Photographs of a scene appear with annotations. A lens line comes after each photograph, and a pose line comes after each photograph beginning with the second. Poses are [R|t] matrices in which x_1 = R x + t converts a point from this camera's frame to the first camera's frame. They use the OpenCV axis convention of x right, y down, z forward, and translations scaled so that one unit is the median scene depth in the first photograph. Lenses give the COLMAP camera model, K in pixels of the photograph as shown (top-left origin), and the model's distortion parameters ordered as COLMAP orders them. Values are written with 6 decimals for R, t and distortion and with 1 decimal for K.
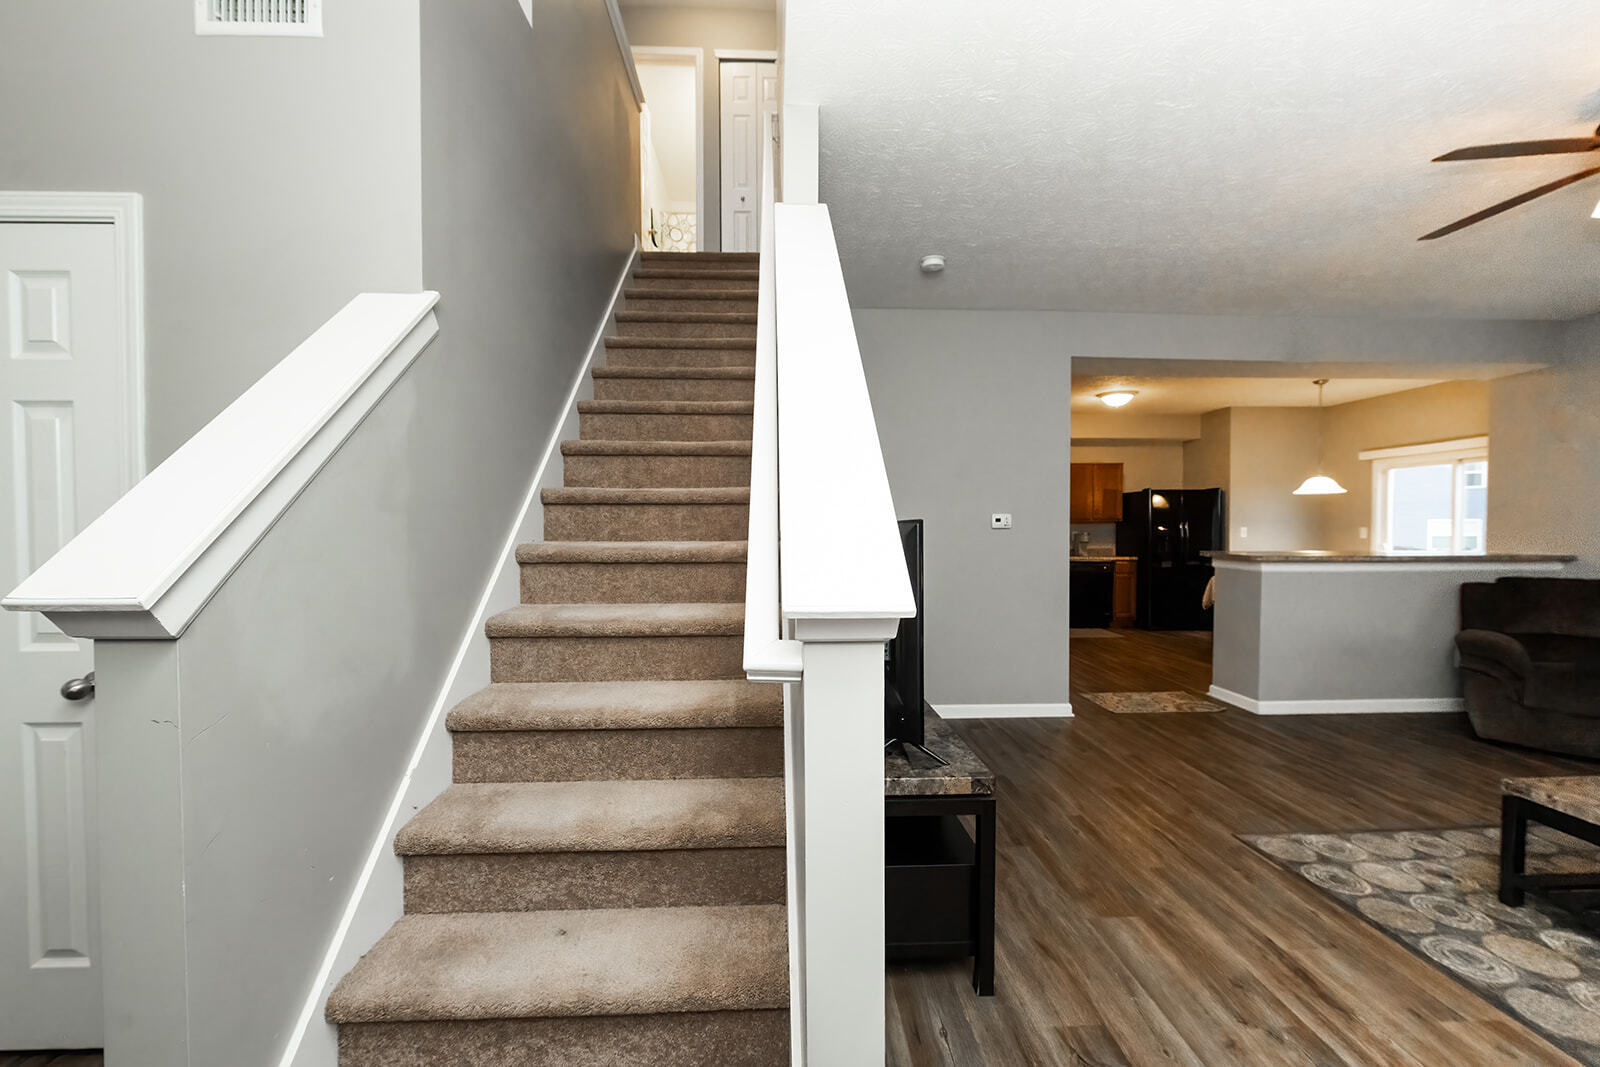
lens RADIAL K [[639.5, 0, 800.0], [0, 639.5, 533.5], [0, 0, 1]] dist [-0.000815, -0.000021]
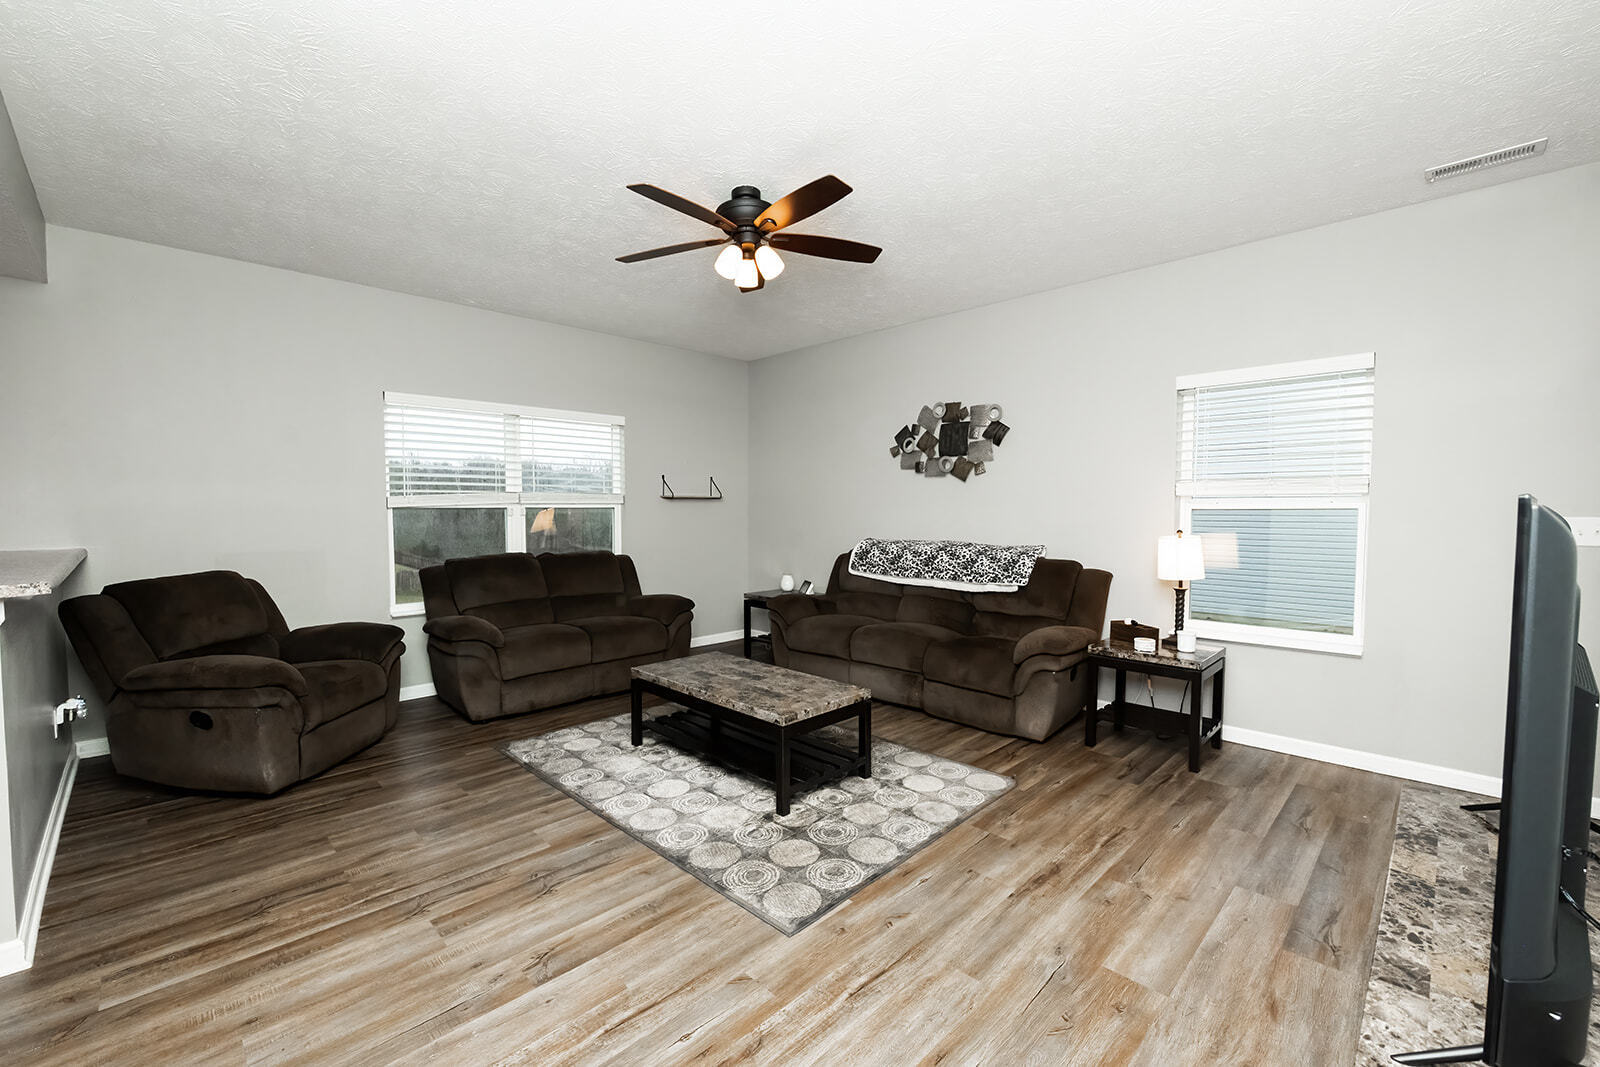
lens RADIAL K [[663.1, 0, 800.0], [0, 663.1, 533.5], [0, 0, 1]] dist [0.000153, 0.000136]
pose [[-0.675851, -0.033794, 0.736263, 0.132118], [0.006421, 0.998640, 0.051731, -0.023476], [-0.737010, 0.039690, -0.674715, 1.496802]]
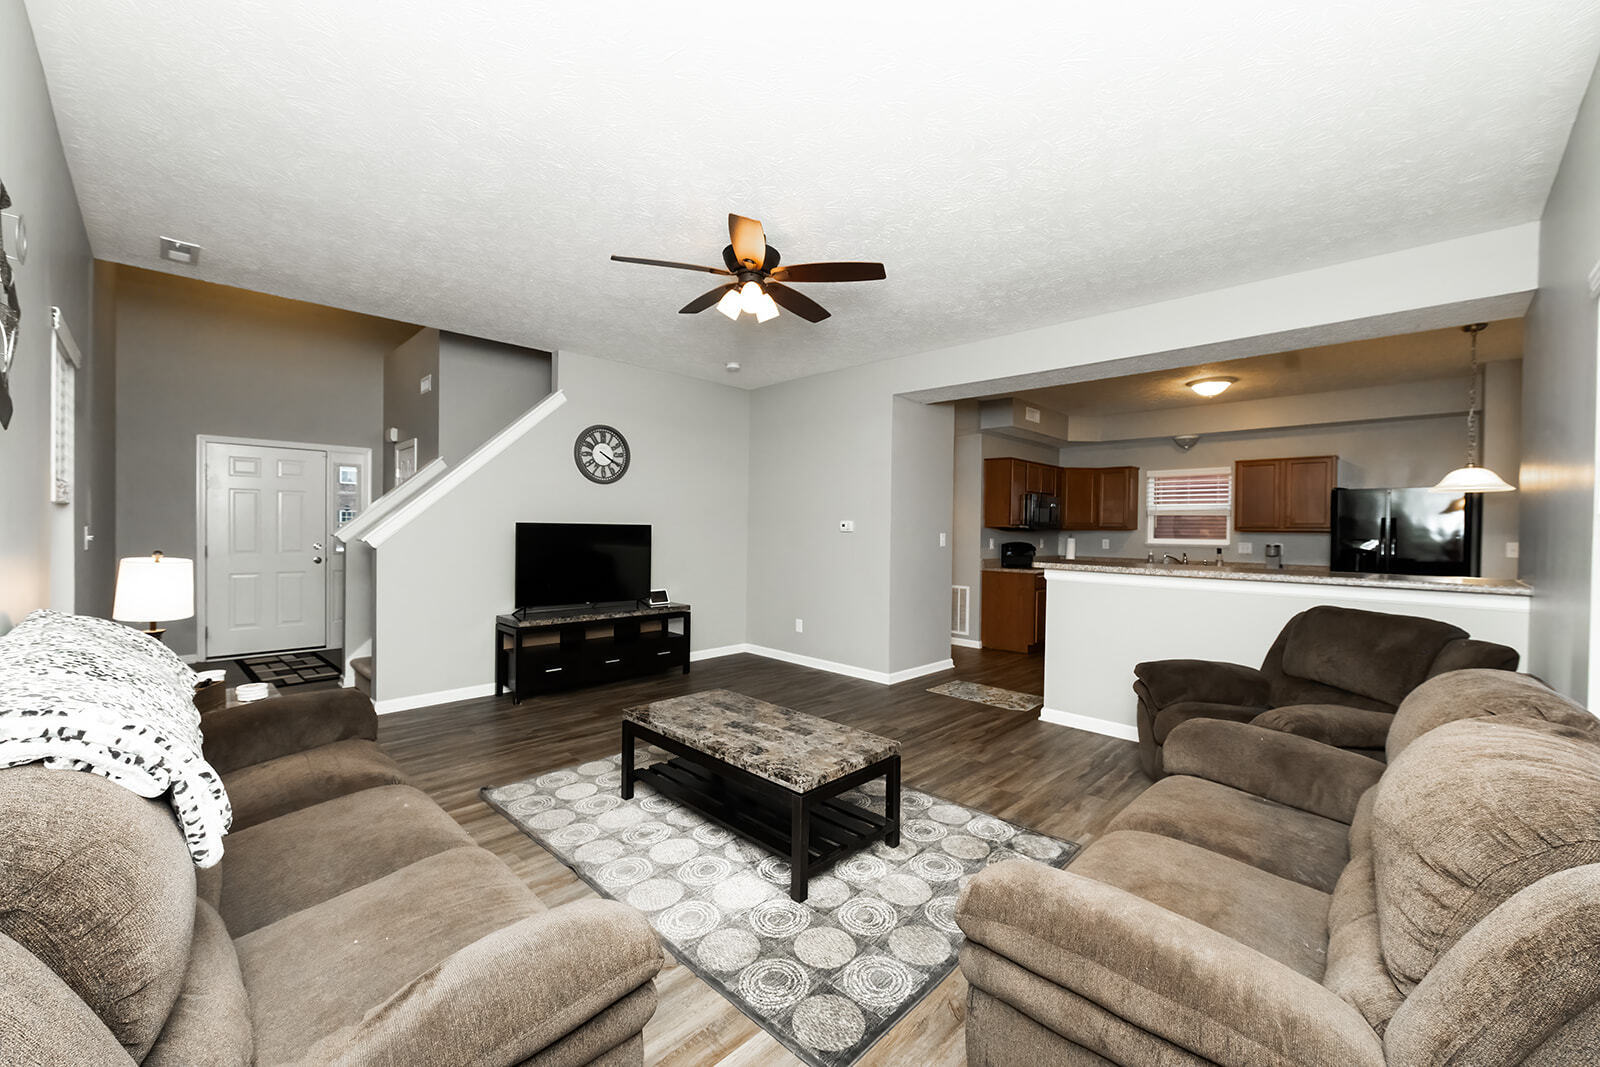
lens RADIAL K [[639.5, 0, 800.0], [0, 639.5, 533.5], [0, 0, 1]] dist [-0.000815, -0.000021]
pose [[0.677260, 0.011367, -0.735656, 1.979393], [-0.019953, 0.999797, -0.002921, 0.001707], [0.735473, 0.016657, 0.677349, 0.053492]]
